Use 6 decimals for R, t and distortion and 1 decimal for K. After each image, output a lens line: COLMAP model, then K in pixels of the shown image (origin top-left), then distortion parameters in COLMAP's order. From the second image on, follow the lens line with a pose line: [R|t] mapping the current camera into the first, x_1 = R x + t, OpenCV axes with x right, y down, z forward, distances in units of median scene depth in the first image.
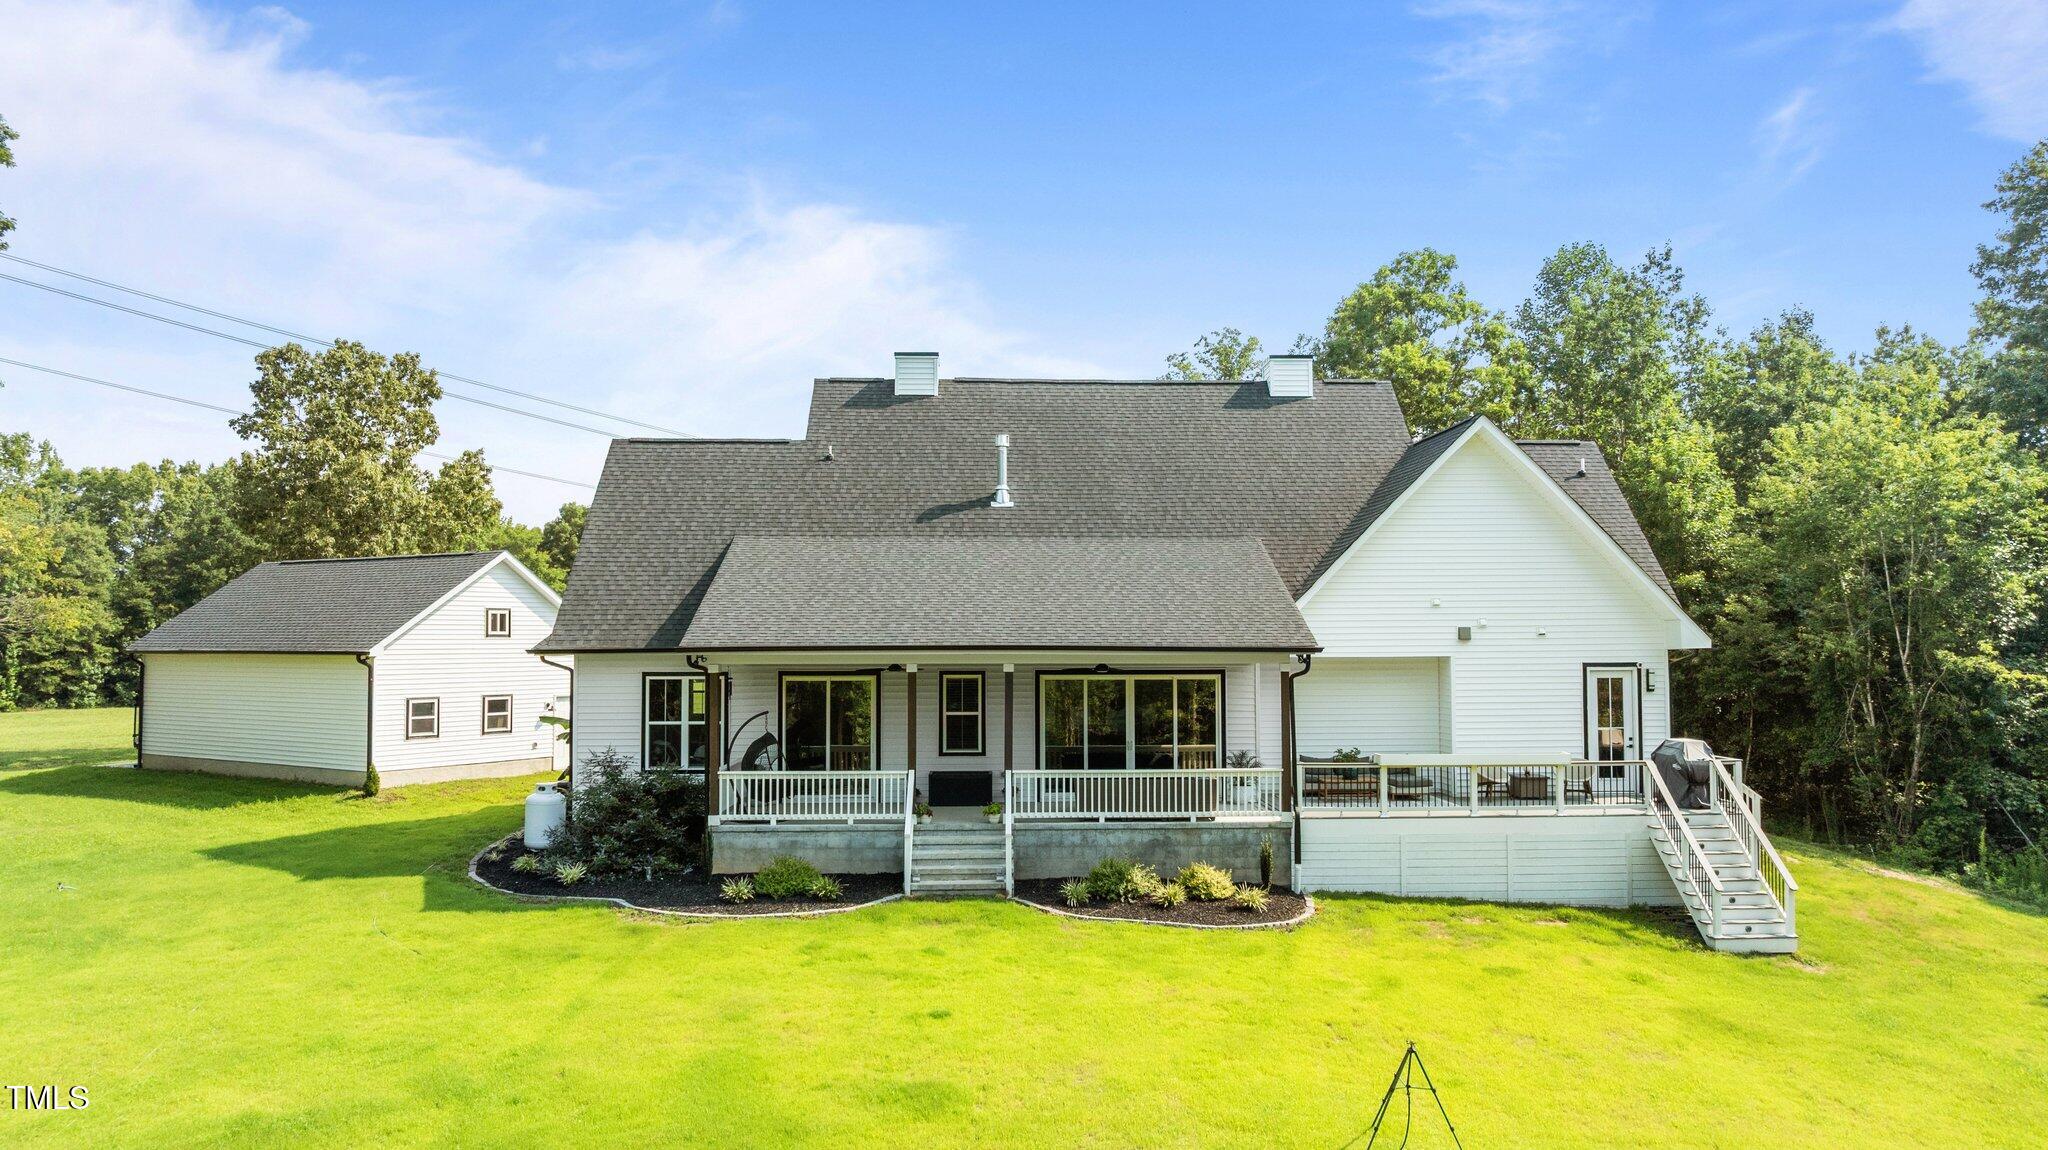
lens RADIAL K [[1463.4, 0, 1035.7], [0, 1463.4, 573.9], [0, 0, 1]] dist [-0.000922, -0.001552]
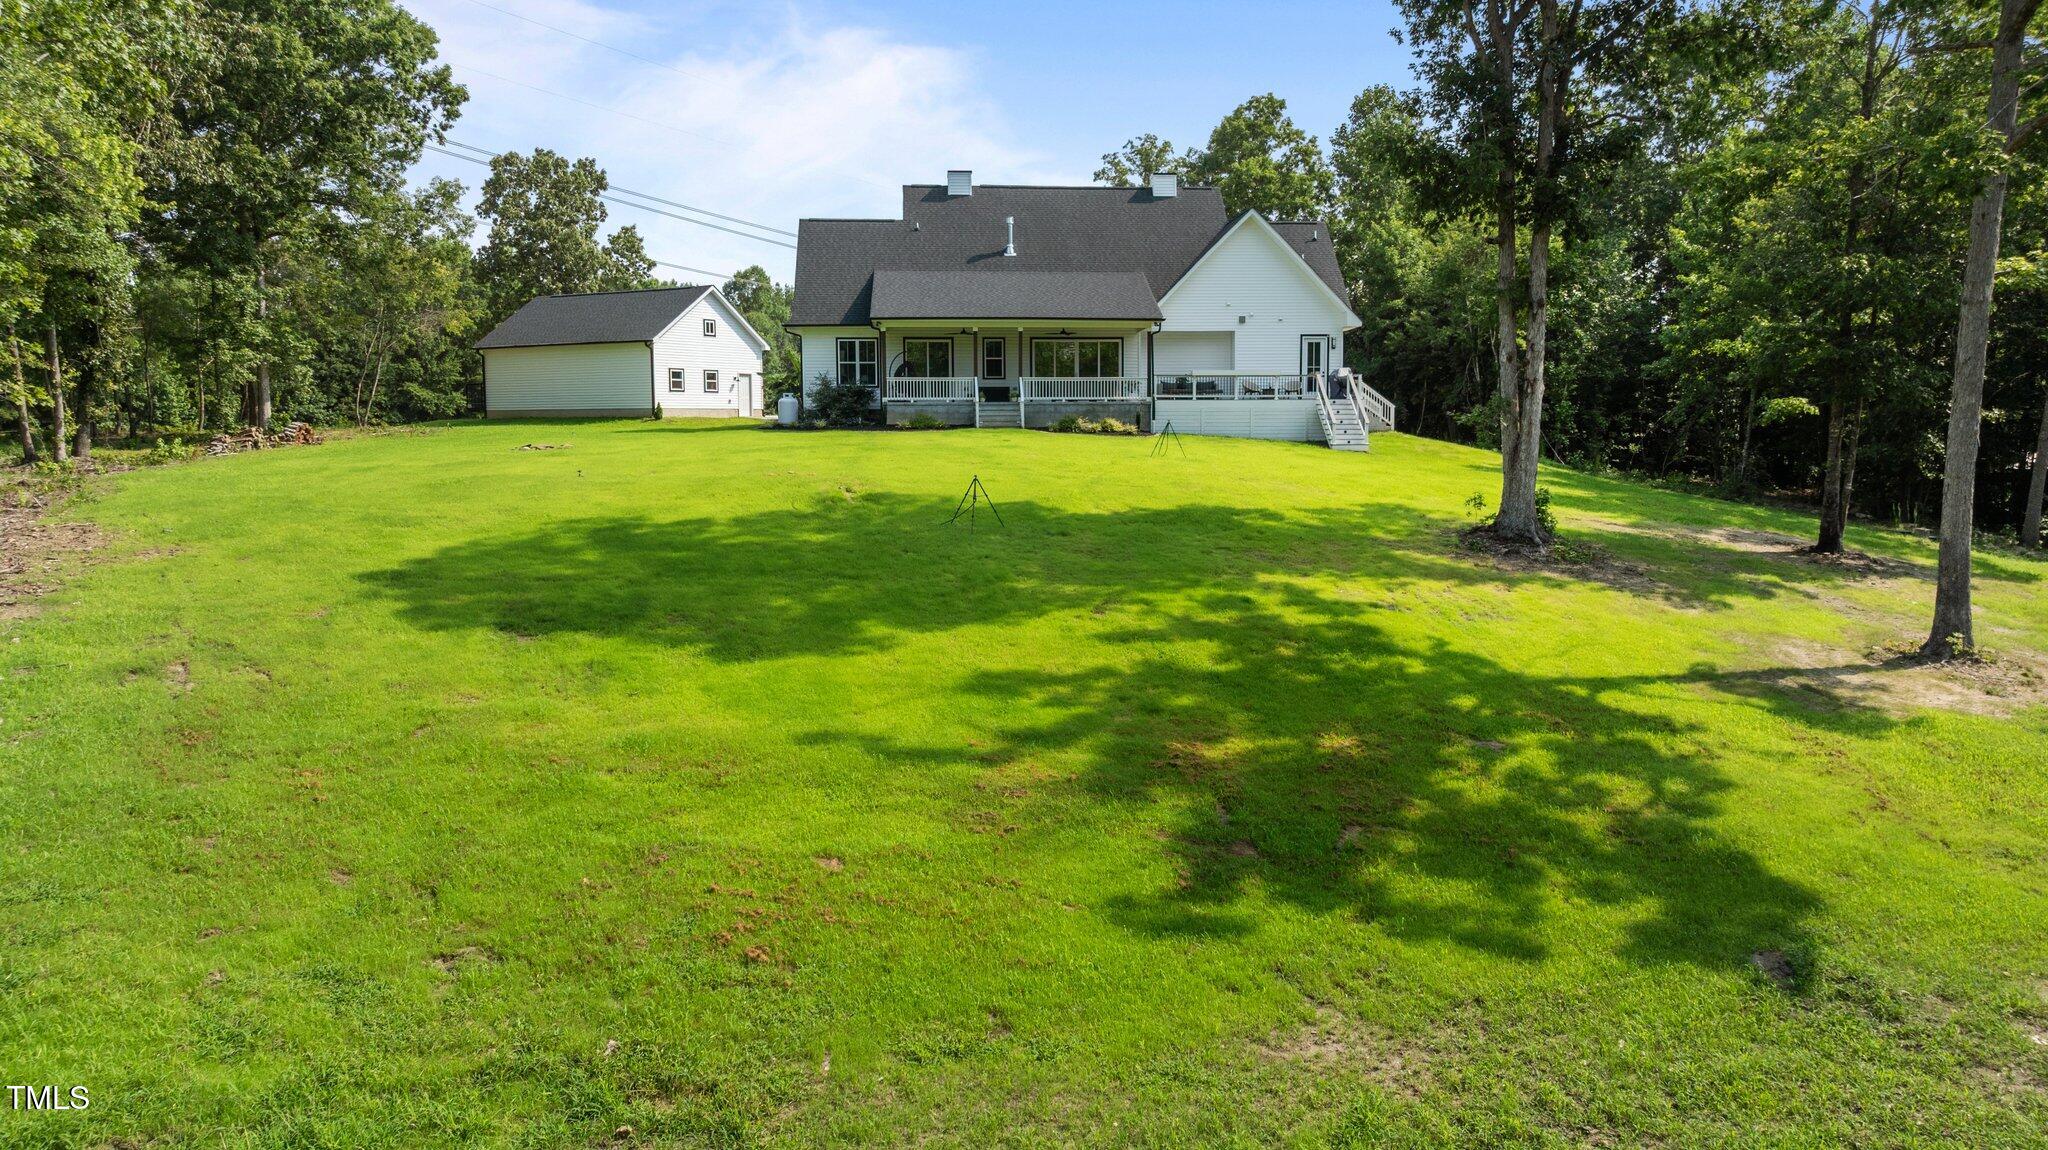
lens RADIAL K [[1463.4, 0, 1035.7], [0, 1463.4, 573.9], [0, 0, 1]] dist [-0.000922, -0.001552]
pose [[0.999175, -0.006036, 0.040159, -0.068368], [0.000127, 0.989354, 0.145531, 0.086414], [-0.040610, -0.145405, 0.988538, -0.946690]]
